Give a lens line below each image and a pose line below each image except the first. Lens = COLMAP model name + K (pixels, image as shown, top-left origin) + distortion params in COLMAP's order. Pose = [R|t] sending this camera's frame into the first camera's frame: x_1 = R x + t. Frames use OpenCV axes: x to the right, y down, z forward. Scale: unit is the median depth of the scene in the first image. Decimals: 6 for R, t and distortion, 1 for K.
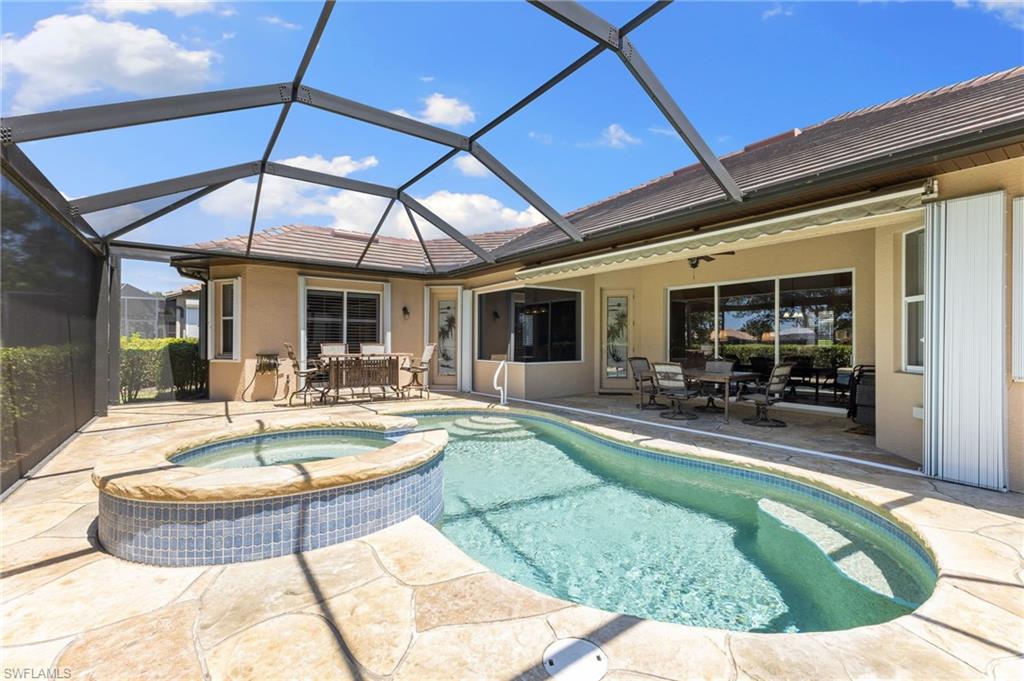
lens RADIAL K [[444.5, 0, 516.6], [0, 444.5, 339.2], [0, 0, 1]] dist [0.001926, -0.000271]
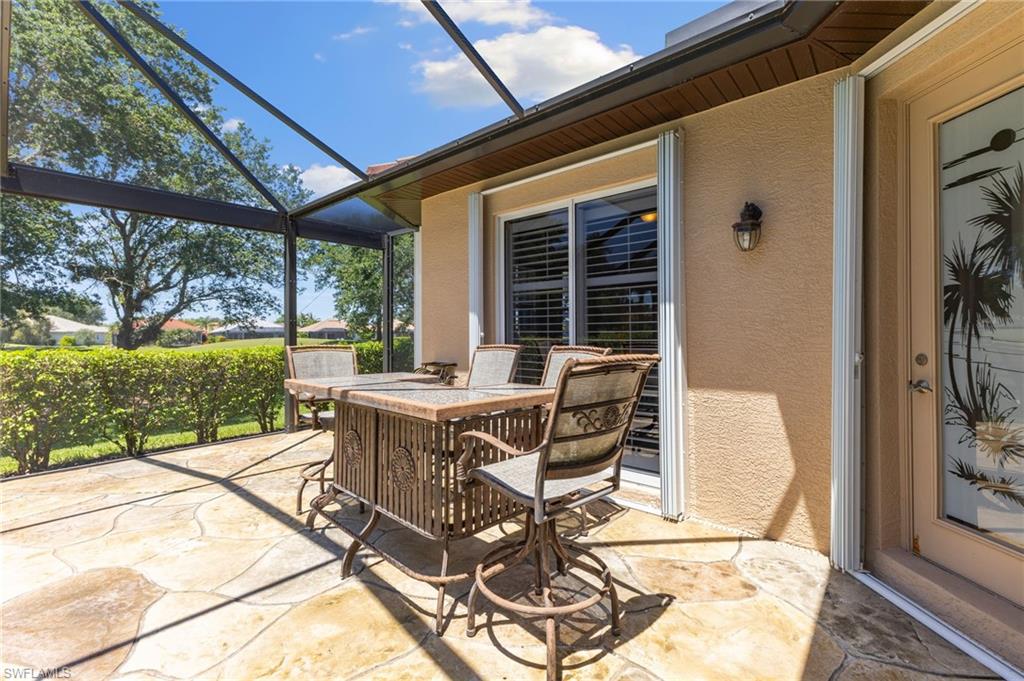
lens RADIAL K [[439.7, 0, 518.2], [0, 439.7, 330.0], [0, 0, 1]] dist [0.000178, -0.000316]
pose [[0.231461, -0.010556, -0.972787, -0.040161], [0.014923, 0.999862, -0.007299, 0.000085], [0.972730, -0.012828, 0.231587, 0.920016]]
